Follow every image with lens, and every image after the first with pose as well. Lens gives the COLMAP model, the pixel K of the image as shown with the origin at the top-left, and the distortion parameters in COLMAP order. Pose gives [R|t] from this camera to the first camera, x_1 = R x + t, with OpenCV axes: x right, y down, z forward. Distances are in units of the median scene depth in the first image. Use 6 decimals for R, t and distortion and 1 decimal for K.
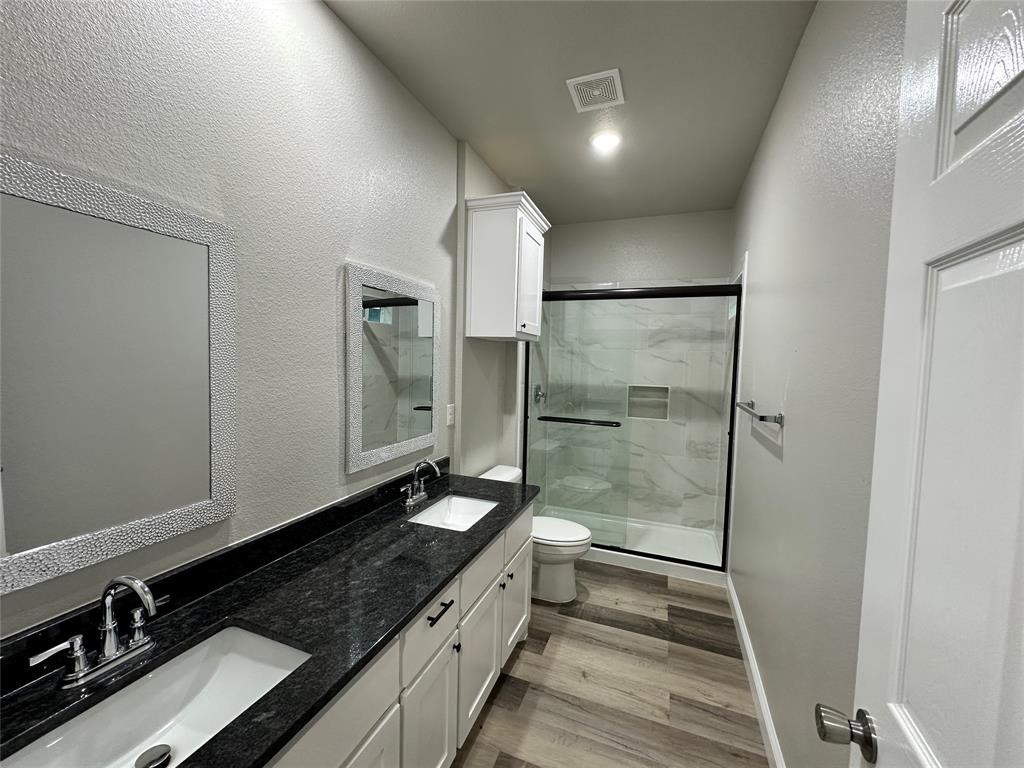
lens RADIAL K [[409.2, 0, 512.0], [0, 409.2, 383.4], [0, 0, 1]] dist [-0.004061, -0.000122]
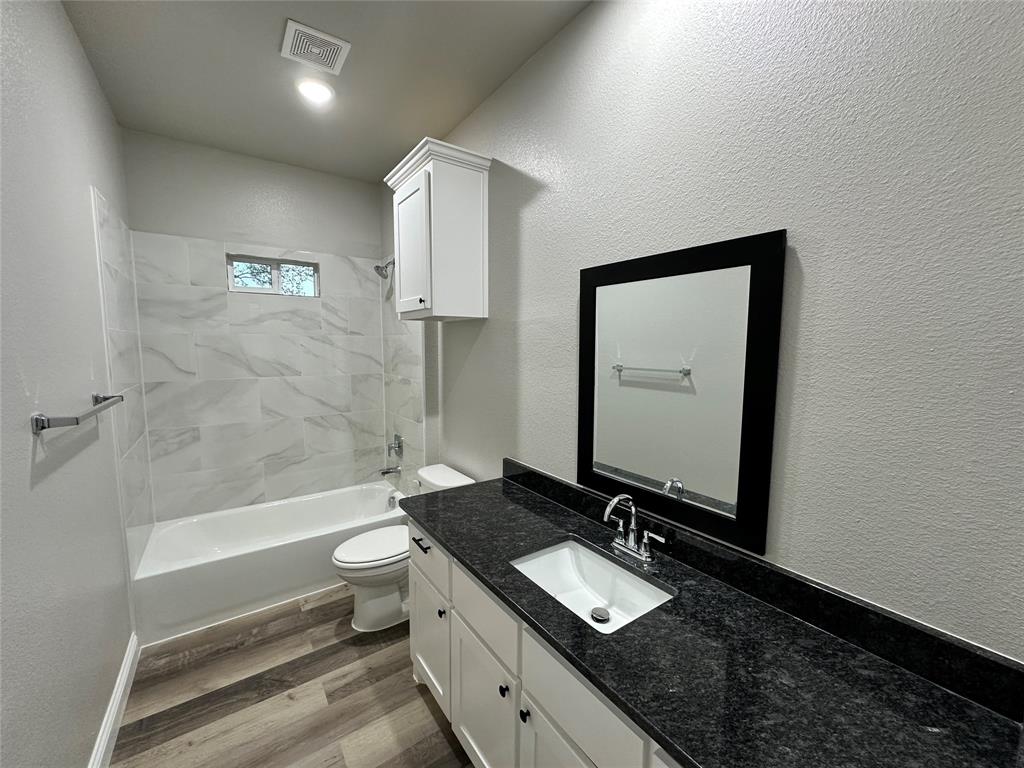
lens RADIAL K [[409.2, 0, 516.2], [0, 409.2, 385.5], [0, 0, 1]] dist [-0.004061, -0.000122]
pose [[-0.546007, 0.056340, -0.835884, 0.669642], [-0.064321, 0.991972, 0.108875, -0.093893], [0.835308, 0.113211, -0.538000, 1.770615]]
